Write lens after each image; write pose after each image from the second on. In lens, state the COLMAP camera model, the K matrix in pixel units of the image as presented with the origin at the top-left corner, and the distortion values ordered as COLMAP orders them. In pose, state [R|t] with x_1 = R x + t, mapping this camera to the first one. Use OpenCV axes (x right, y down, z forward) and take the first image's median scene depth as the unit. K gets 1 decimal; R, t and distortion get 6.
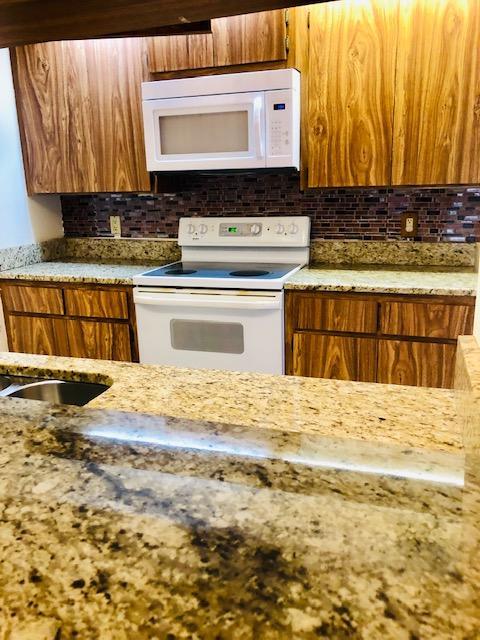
lens RADIAL K [[526.7, 0, 240.0], [0, 526.7, 320.0], [0, 0, 1]] dist [0.037967, -0.061272]
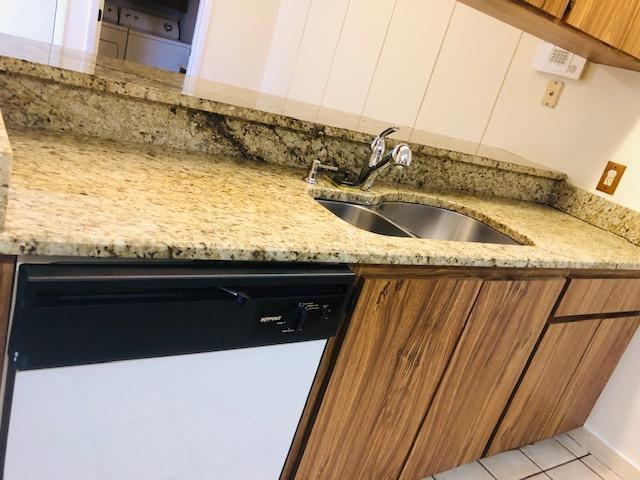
lens RADIAL K [[526.7, 0, 320.0], [0, 526.7, 240.0], [0, 0, 1]] dist [0.037967, -0.061272]
pose [[-0.619252, 0.118985, -0.776124, 0.318282], [-0.434295, 0.771587, 0.464803, -0.163478], [0.654152, 0.624897, -0.426133, 0.726192]]
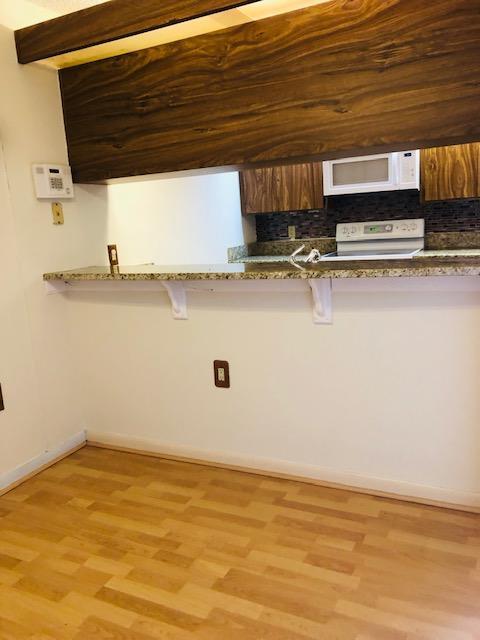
lens RADIAL K [[526.7, 0, 240.0], [0, 526.7, 320.0], [0, 0, 1]] dist [0.037967, -0.061272]
pose [[0.988611, -0.012366, -0.149986, -0.199223], [0.005147, 0.998814, -0.048424, 0.201726], [0.150407, 0.047100, 0.987502, -0.711564]]
